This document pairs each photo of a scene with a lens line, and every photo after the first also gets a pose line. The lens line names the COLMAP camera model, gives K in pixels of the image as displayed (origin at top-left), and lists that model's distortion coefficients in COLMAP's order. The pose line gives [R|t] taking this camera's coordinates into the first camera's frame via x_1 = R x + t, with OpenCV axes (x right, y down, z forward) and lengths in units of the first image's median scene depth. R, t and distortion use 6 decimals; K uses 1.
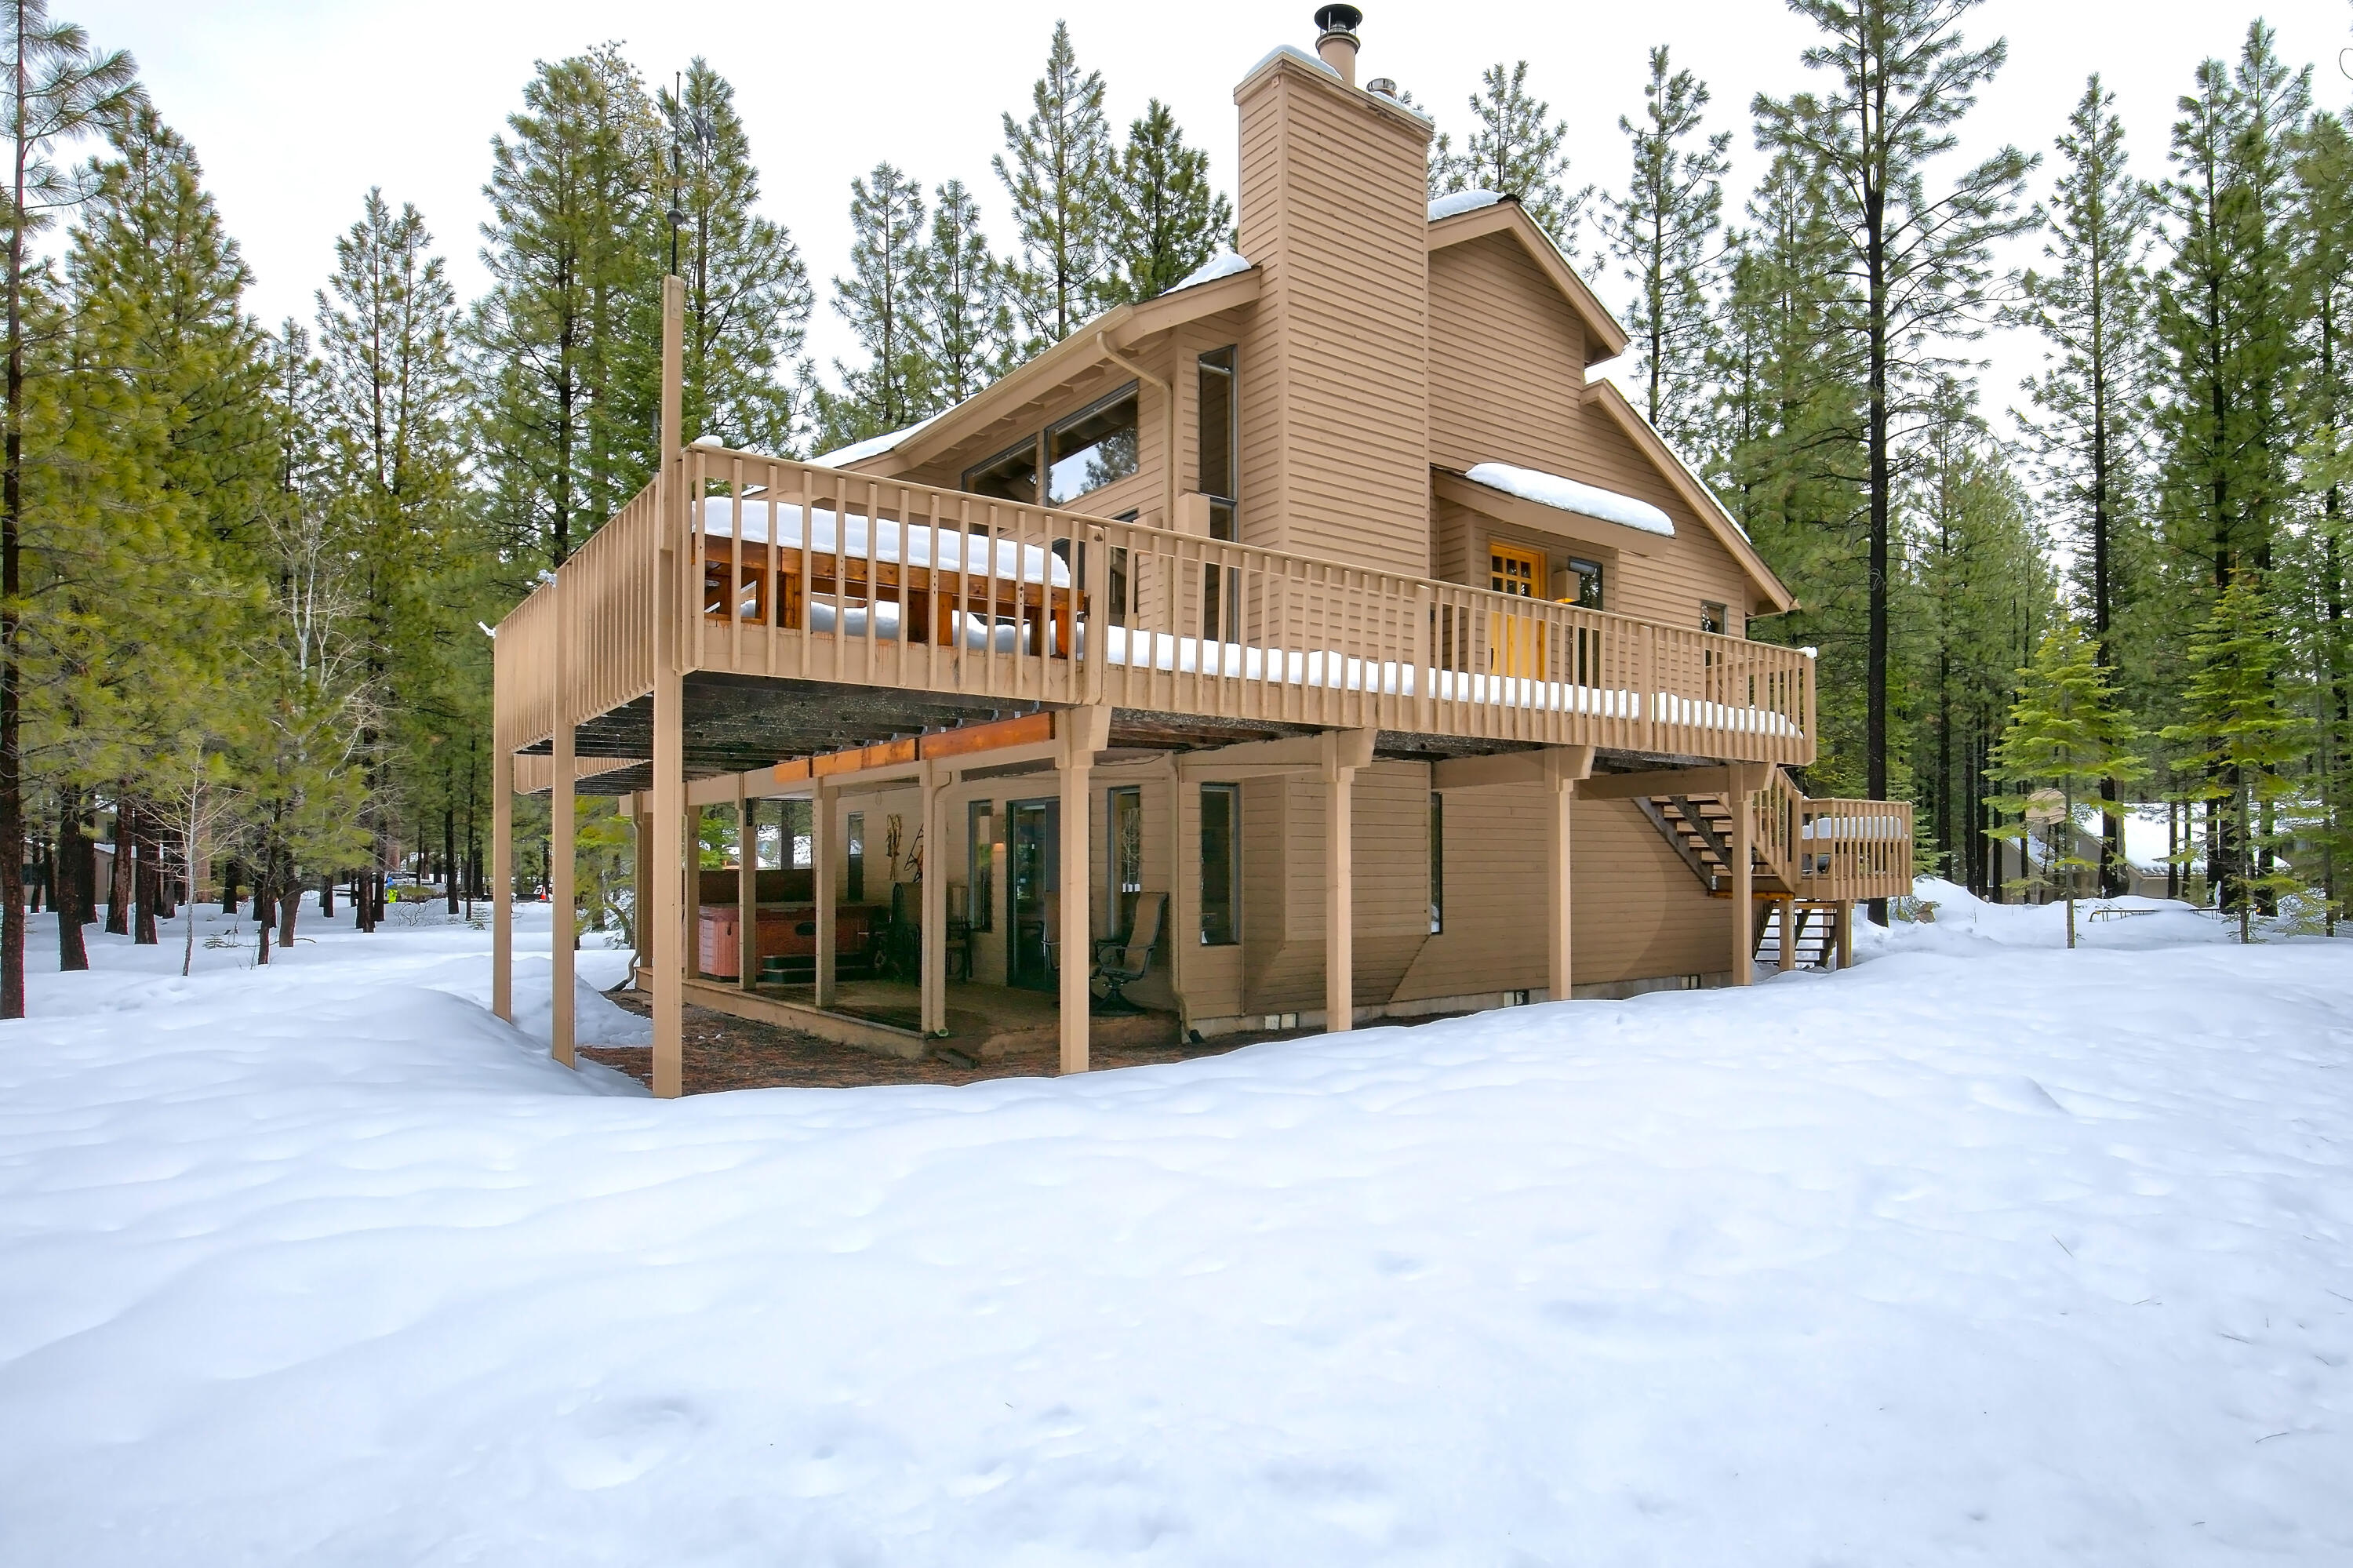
lens RADIAL K [[1375.8, 0, 1549.8], [0, 1375.8, 644.9], [0, 0, 1]] dist [-0.001171, -0.001526]
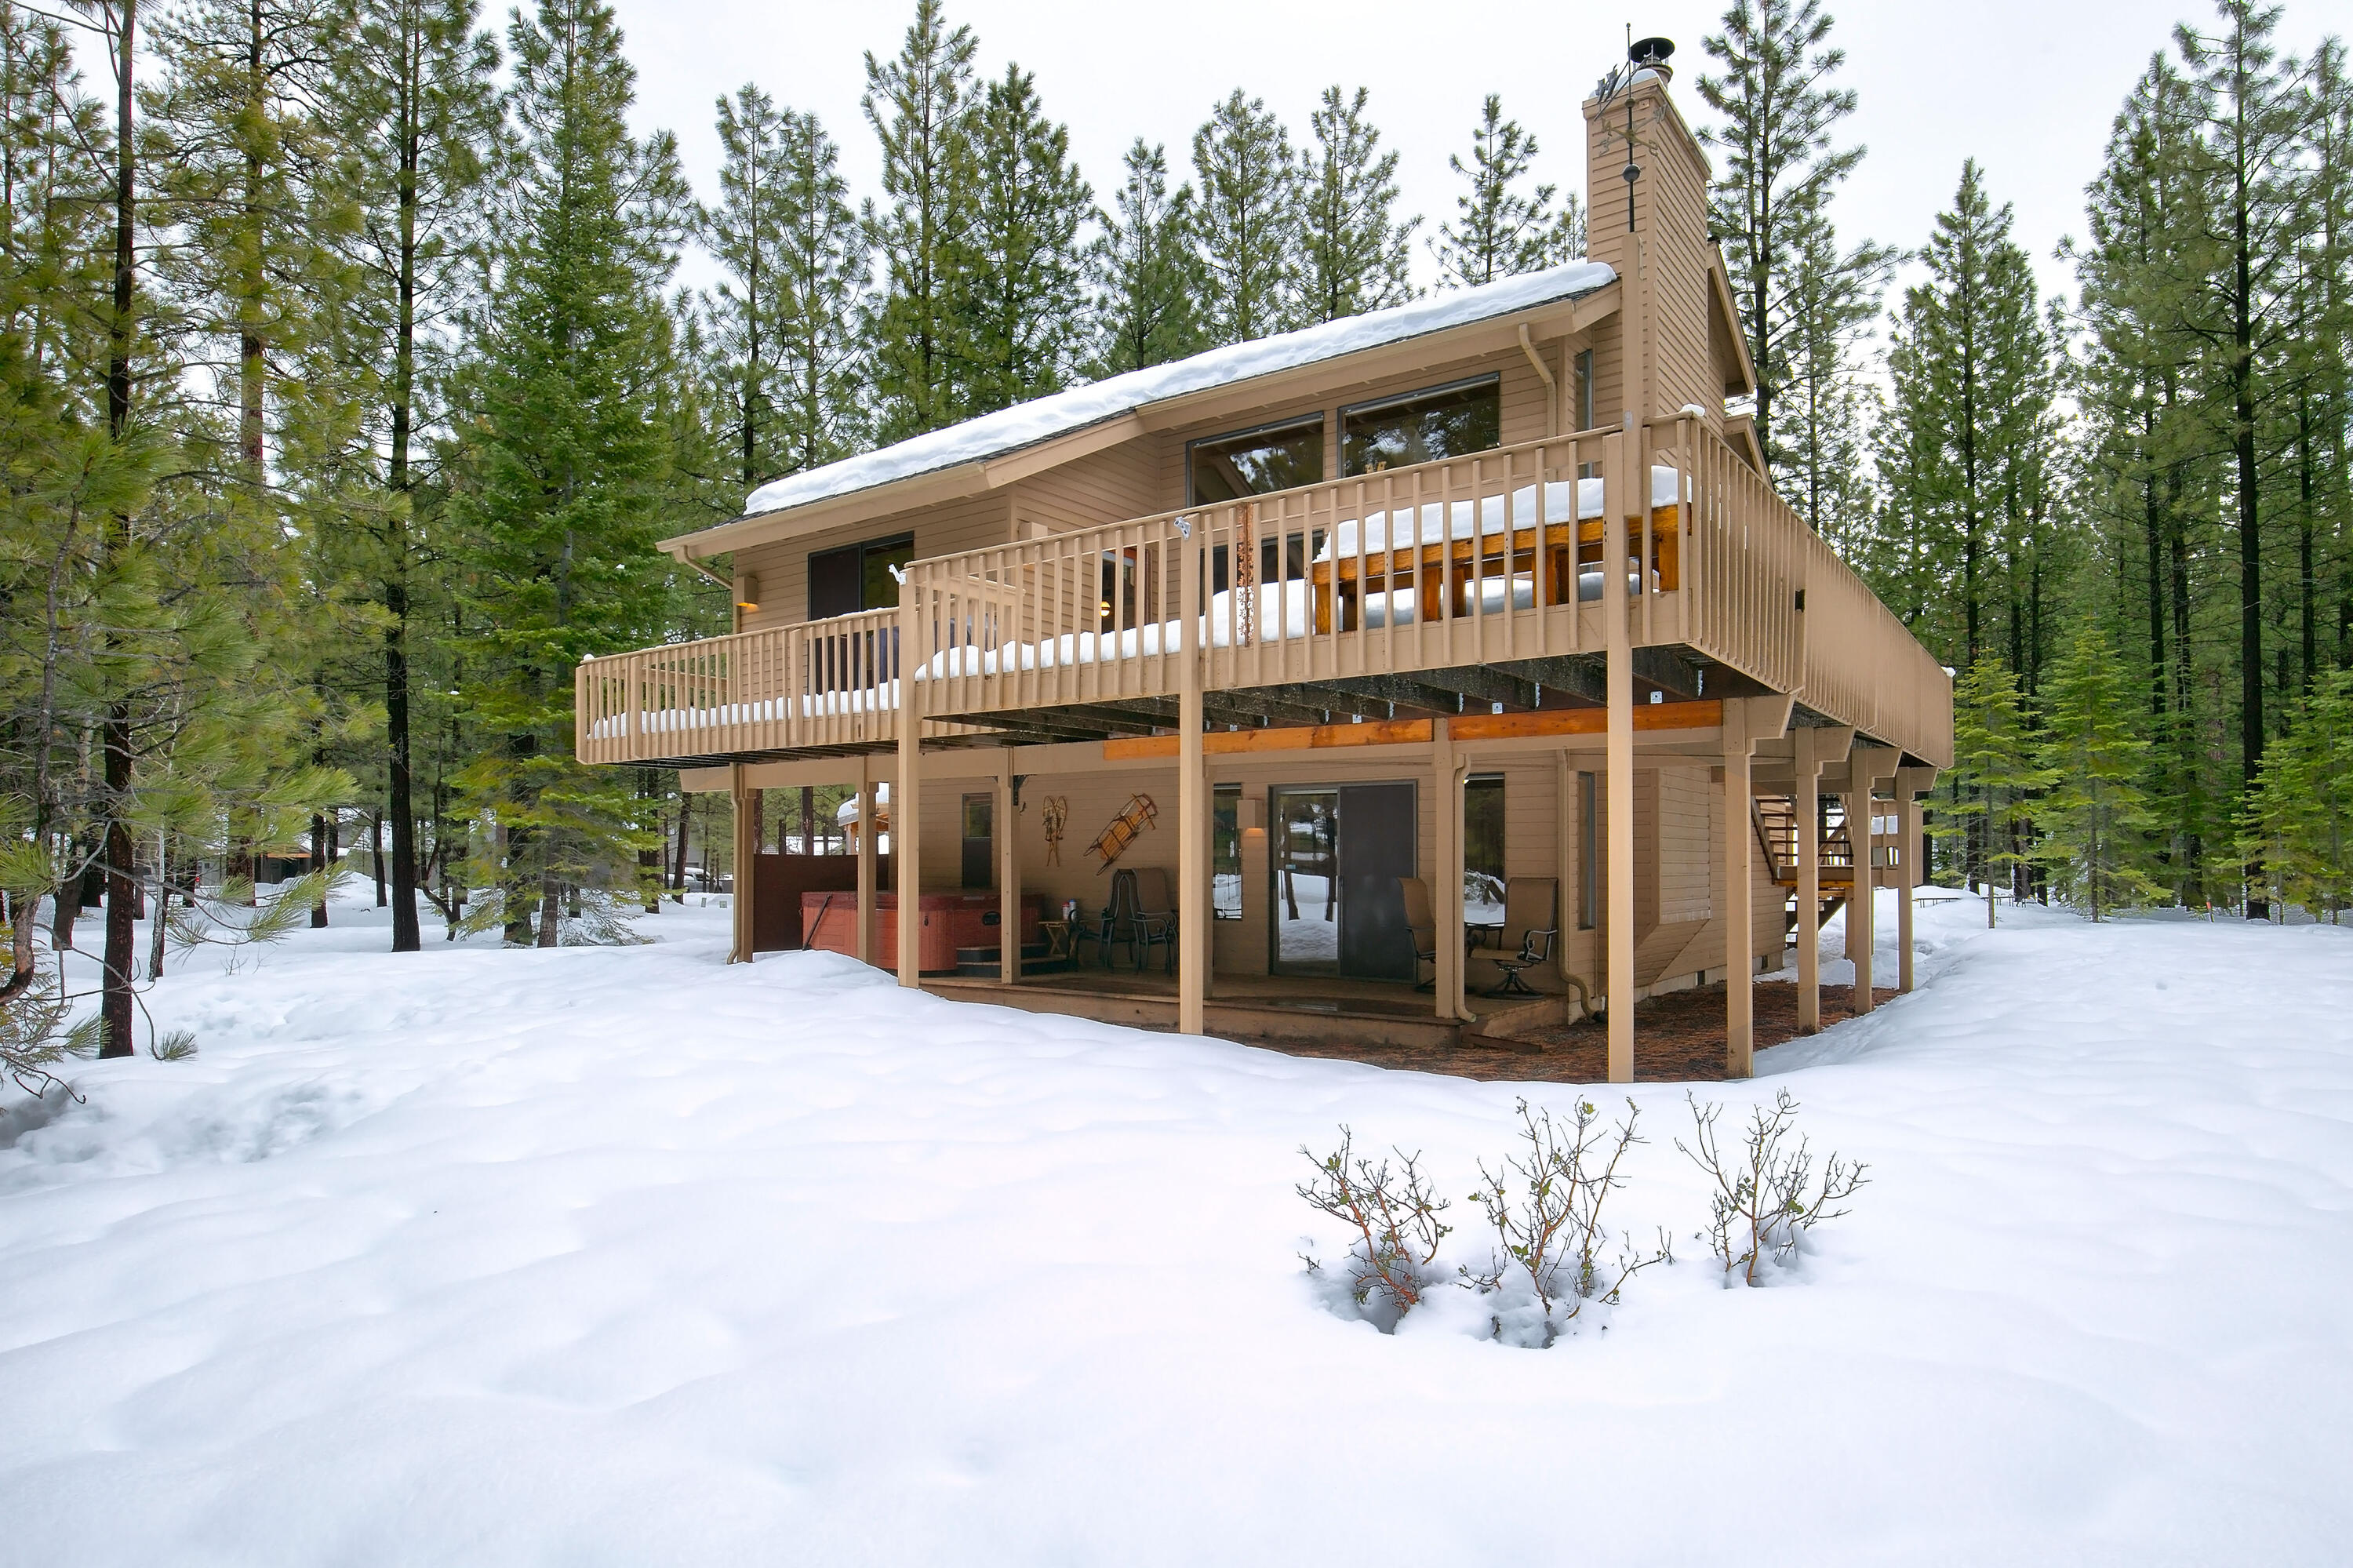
lens RADIAL K [[1294.6, 0, 1425.9], [0, 1294.6, 651.2], [0, 0, 1]] dist [-0.001005, 0.001980]
pose [[0.959798, 0.050456, 0.276118, -0.256434], [-0.050905, 0.998688, -0.005546, 0.008131], [-0.276036, -0.008732, 0.961108, 0.040582]]
